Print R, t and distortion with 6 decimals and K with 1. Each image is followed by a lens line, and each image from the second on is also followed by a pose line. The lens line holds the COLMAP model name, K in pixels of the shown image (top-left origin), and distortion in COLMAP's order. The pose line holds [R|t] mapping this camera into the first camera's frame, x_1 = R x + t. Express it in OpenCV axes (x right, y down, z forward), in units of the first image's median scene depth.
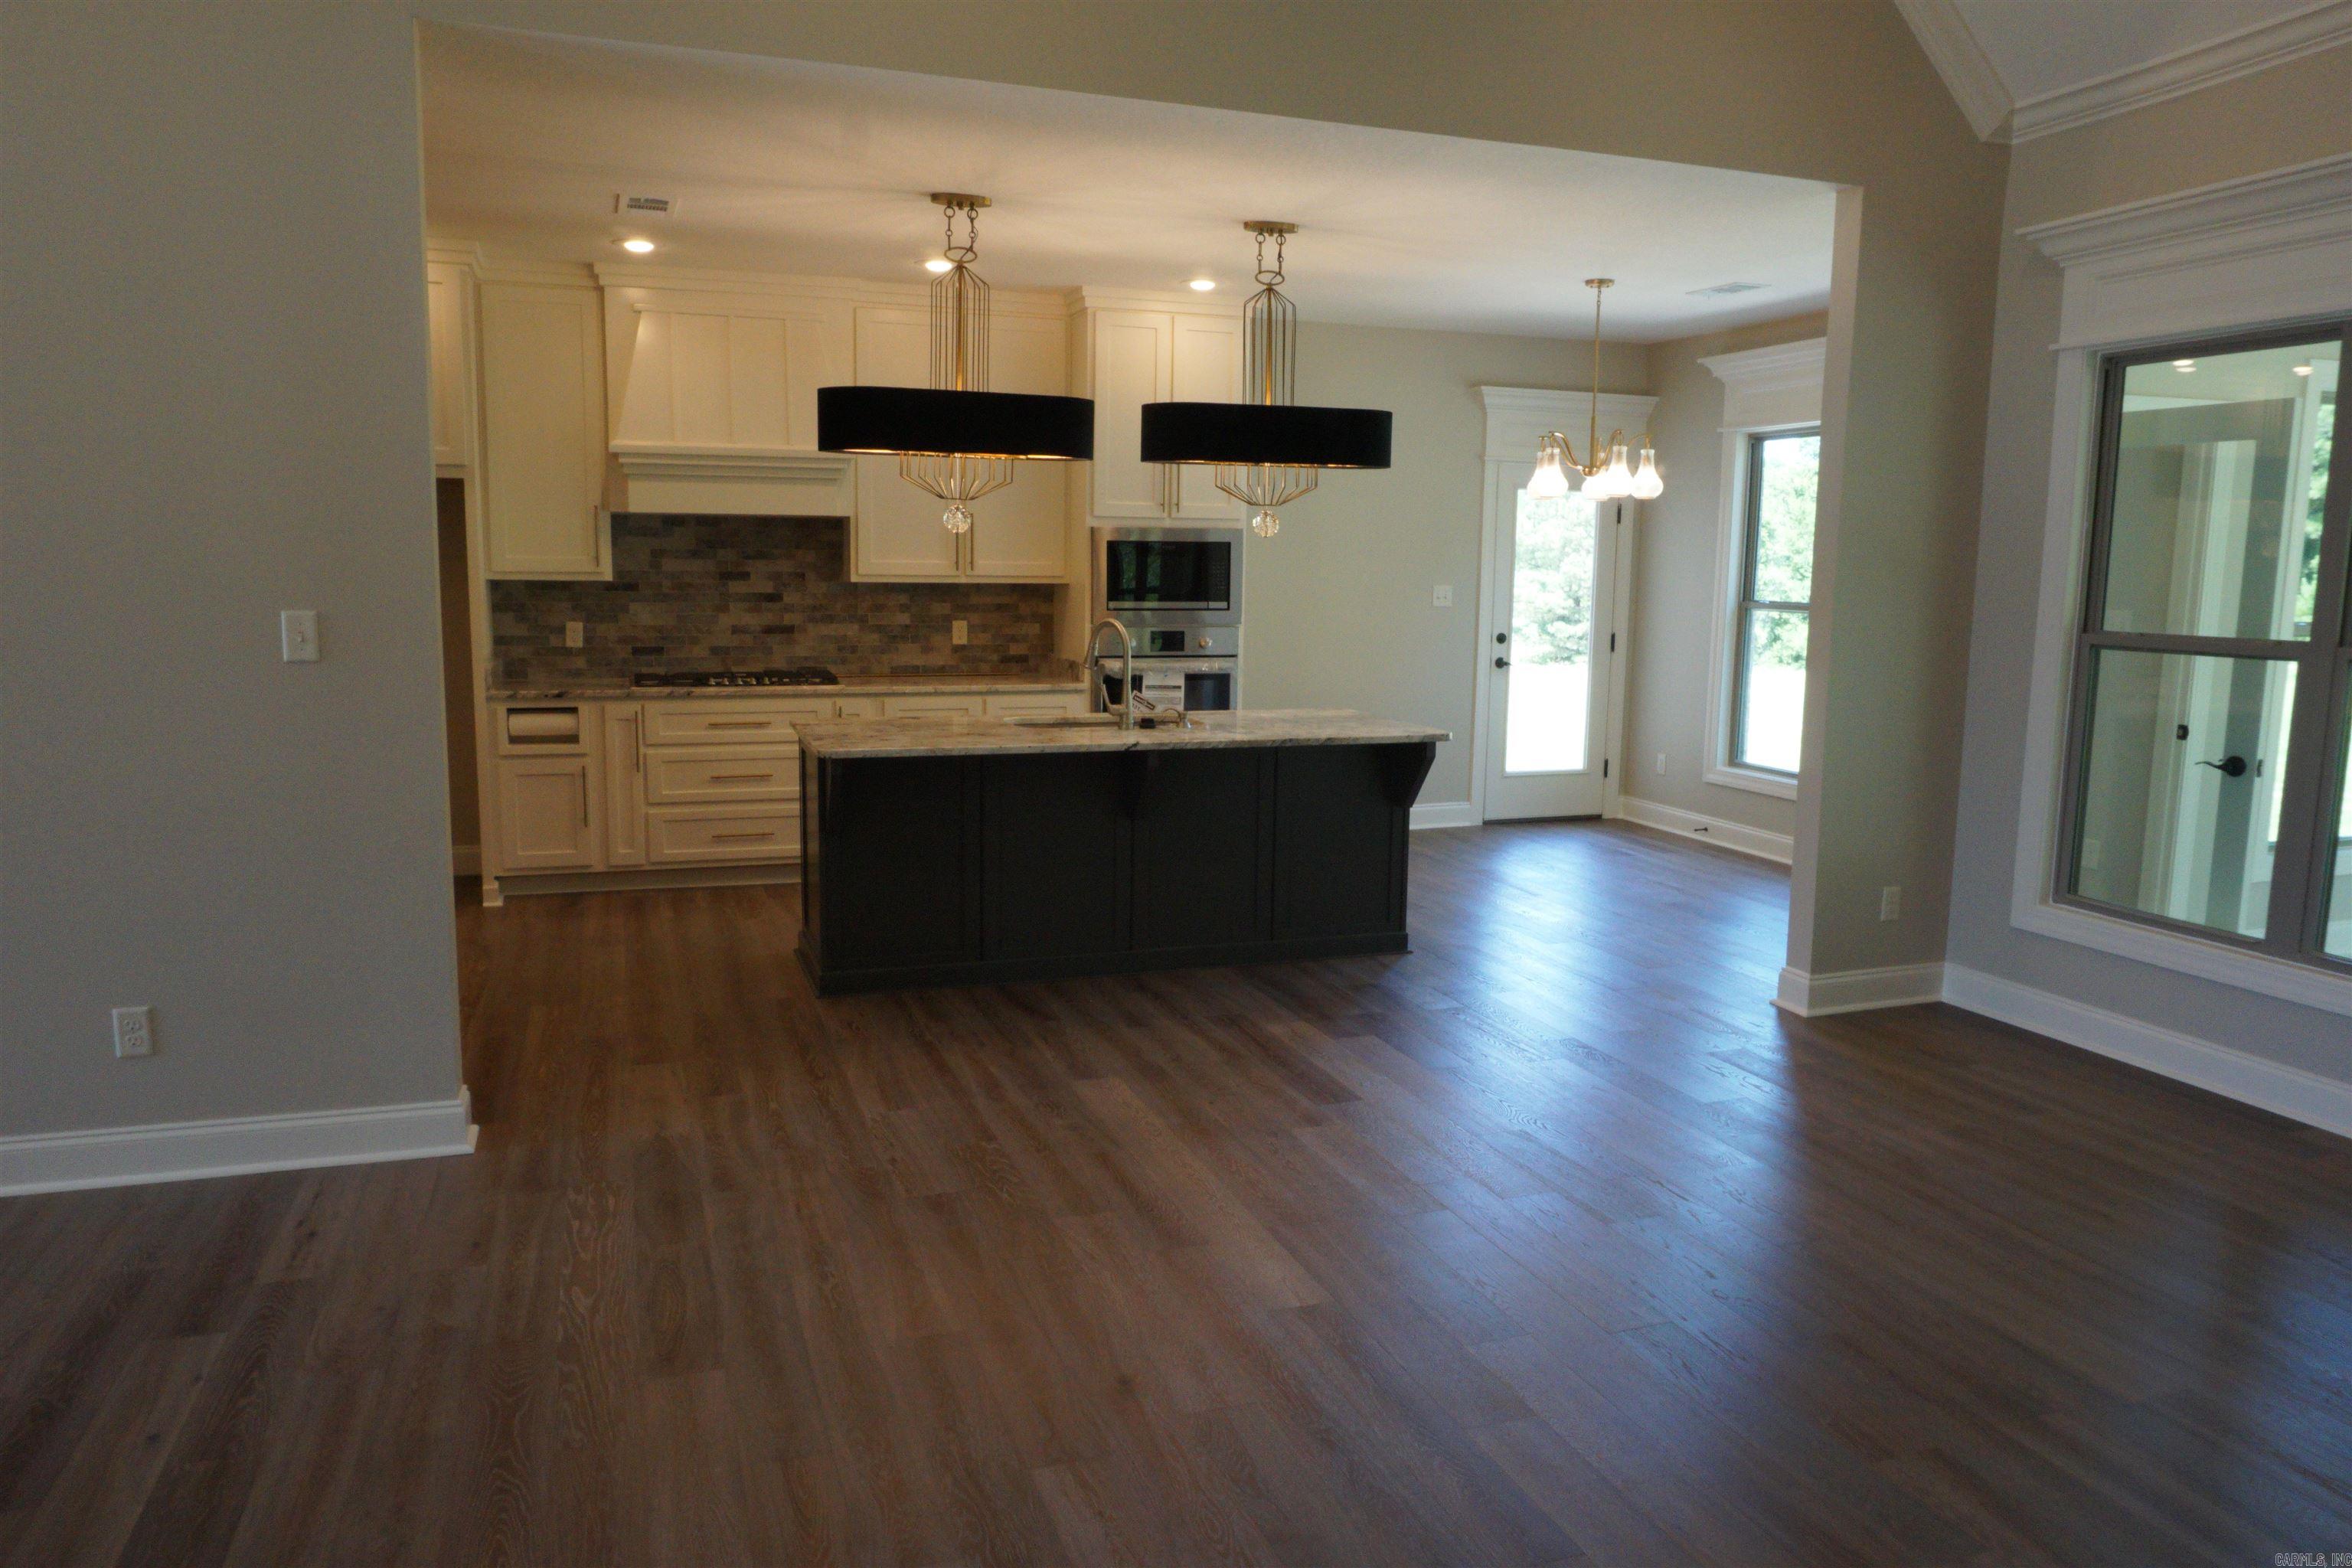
lens RADIAL K [[1570.9, 0, 1181.0], [0, 1570.9, 793.6], [0, 0, 1]] dist [-0.051672, 0.037306]
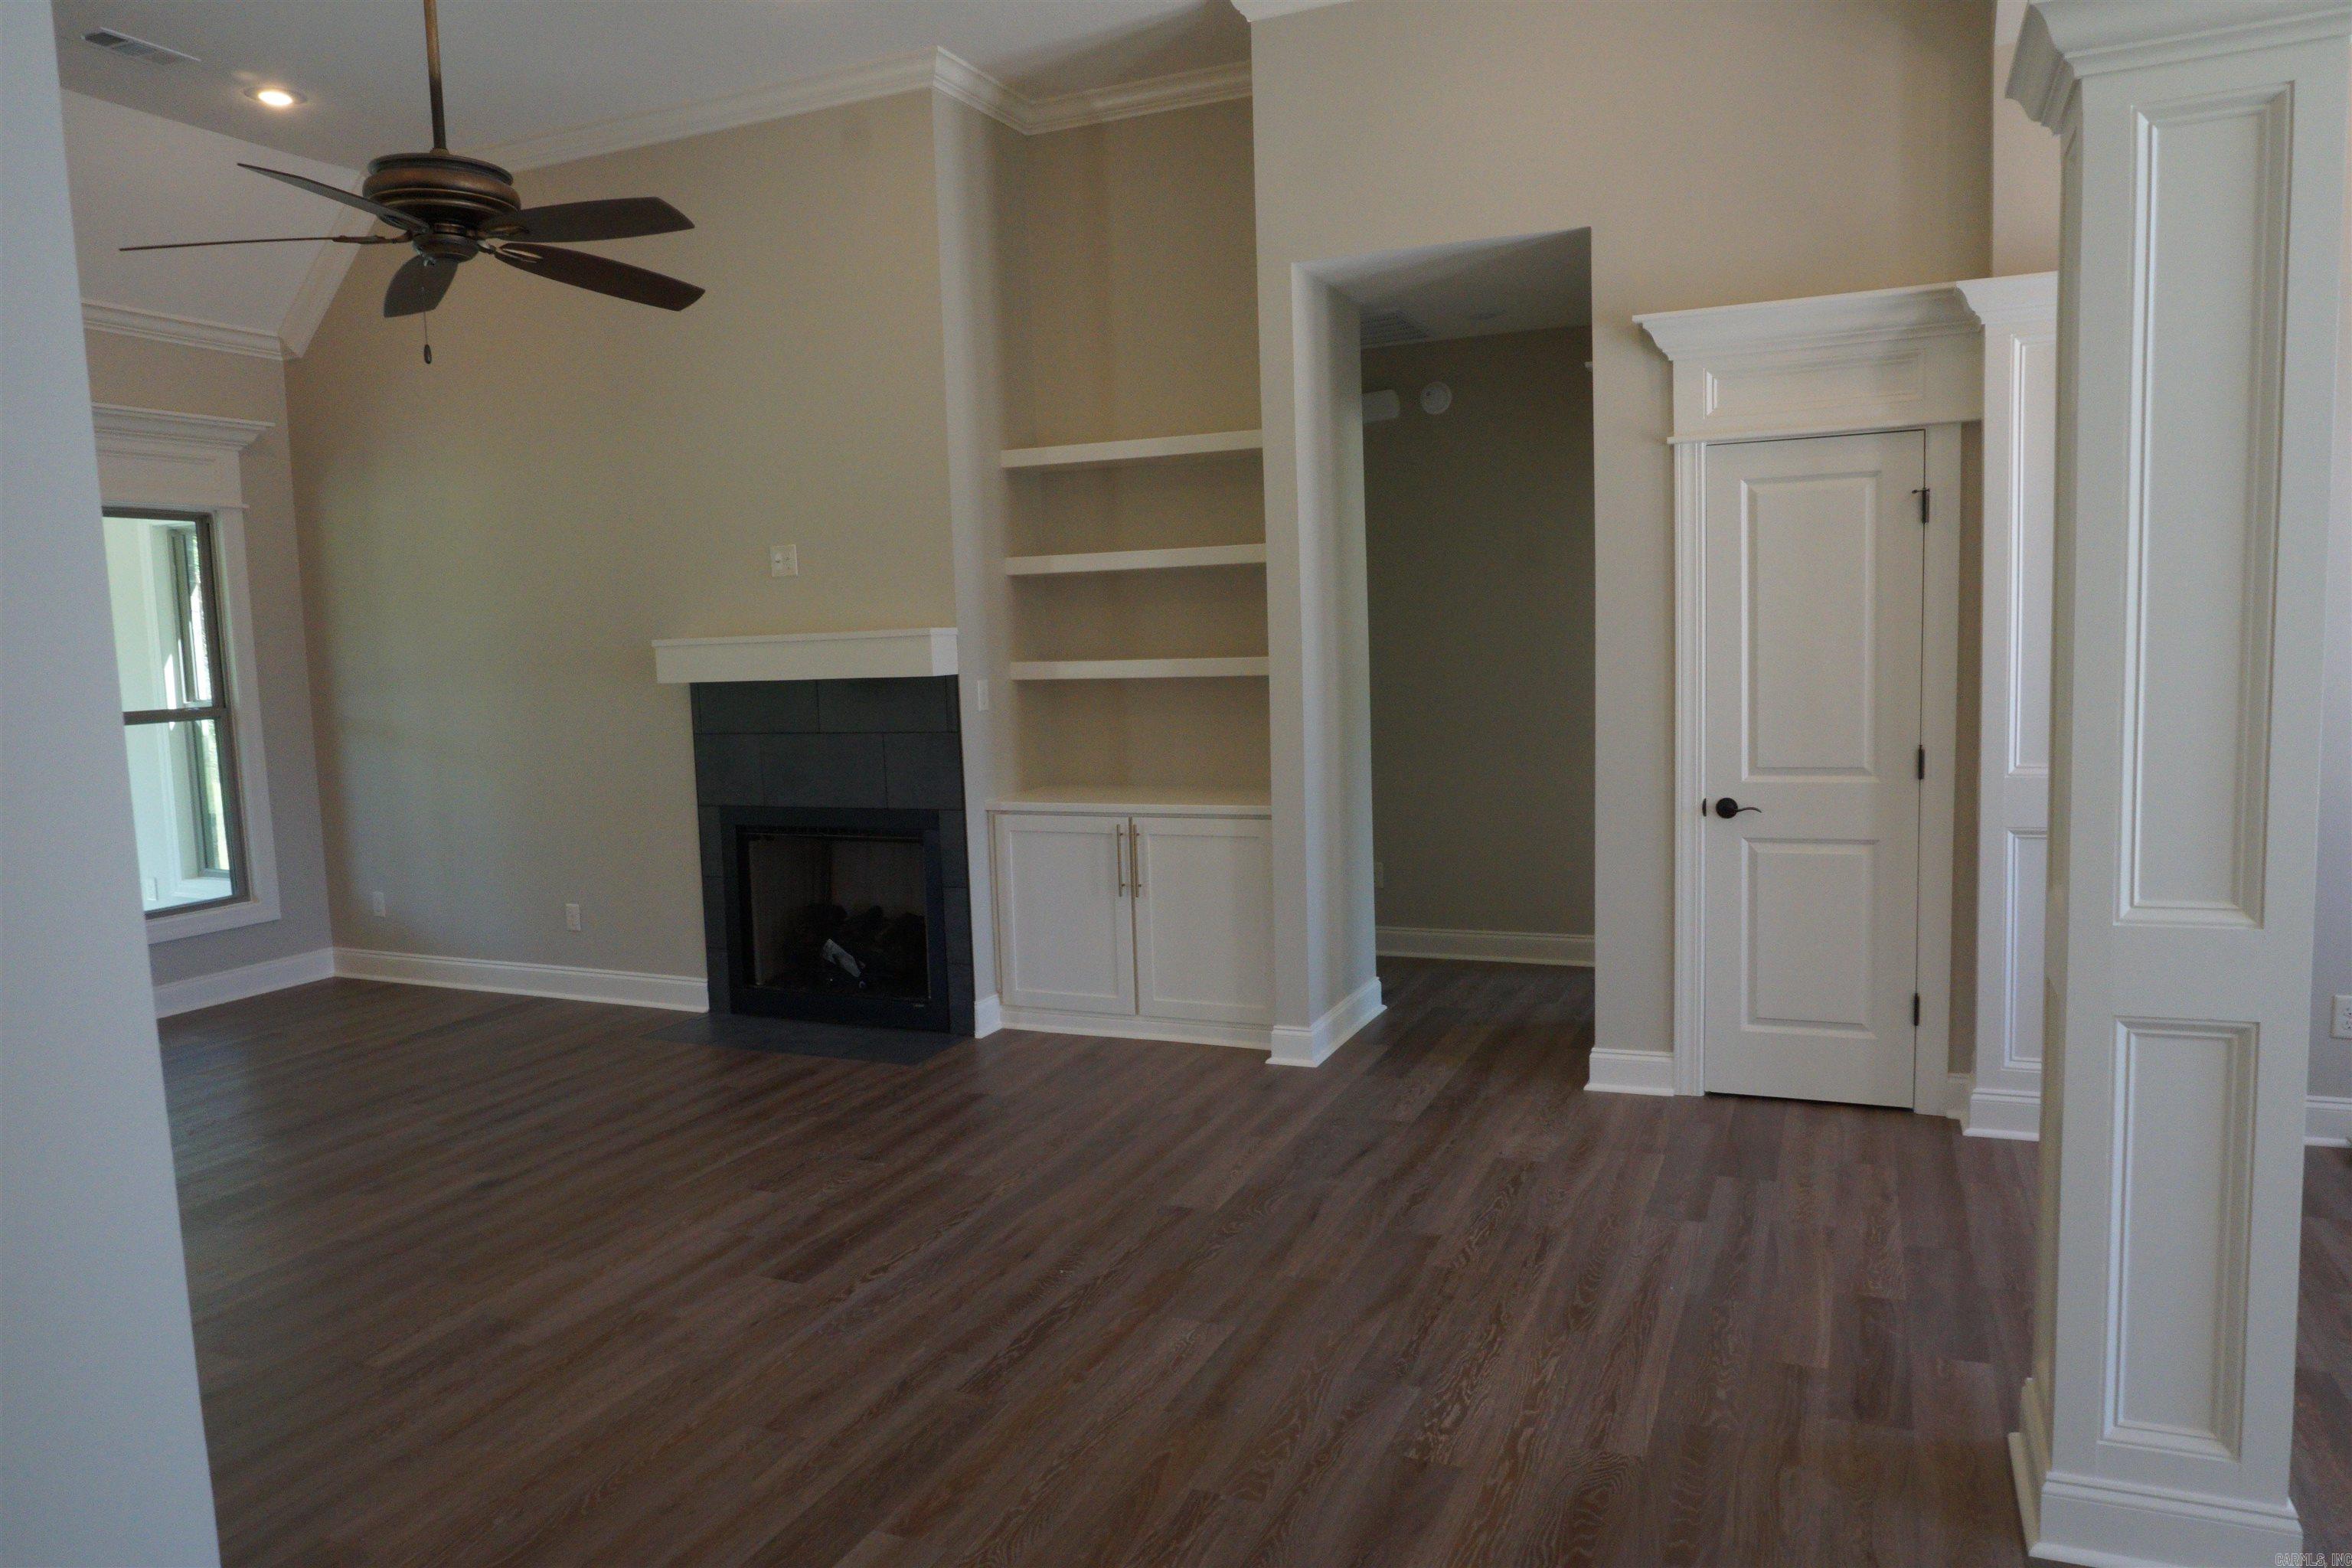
lens RADIAL K [[1570.9, 0, 1172.3], [0, 1570.9, 789.6], [0, 0, 1]] dist [-0.051672, 0.037306]
pose [[-0.729291, -0.061615, 0.681424, -0.548037], [0.118497, 0.969513, 0.214485, -0.088784], [-0.673865, 0.237169, -0.699755, 0.515216]]
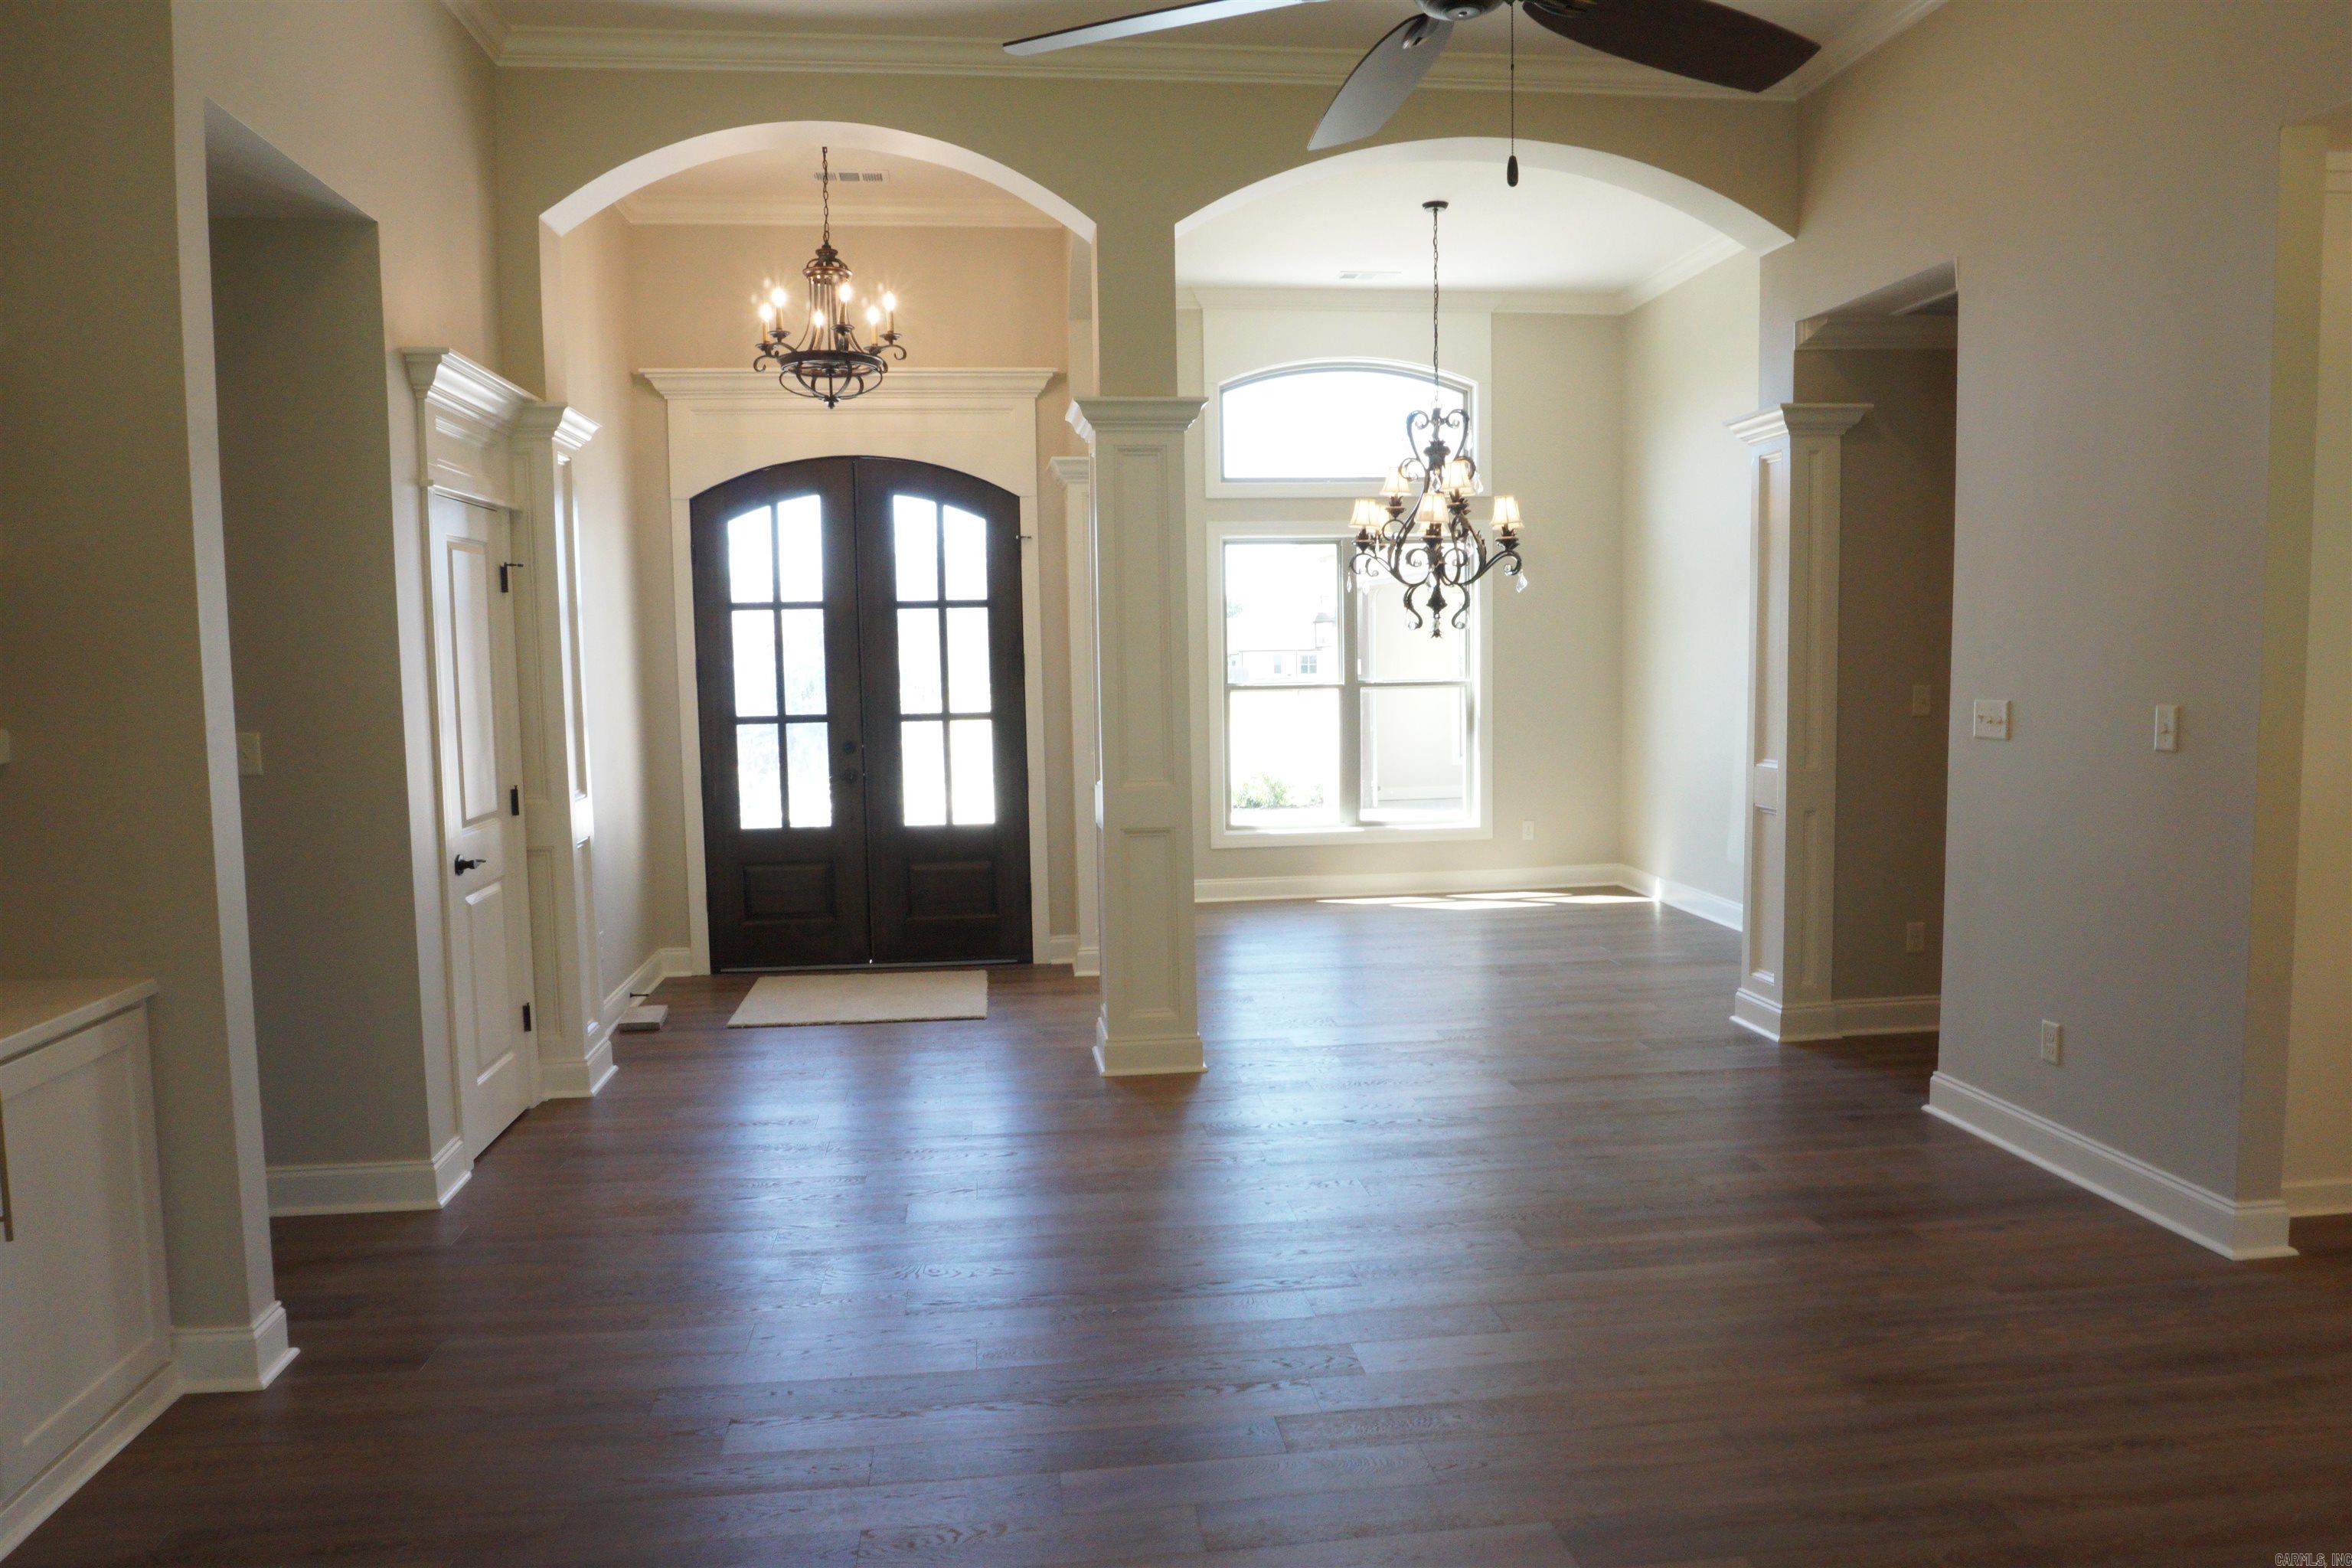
lens RADIAL K [[1570.9, 0, 1160.6], [0, 1570.9, 792.0], [0, 0, 1]] dist [-0.051672, 0.037306]
pose [[-0.229541, 0.072728, -0.970578, 0.357740], [-0.129310, 0.986085, 0.104472, -0.042495], [0.964671, 0.149486, -0.216943, 0.299002]]
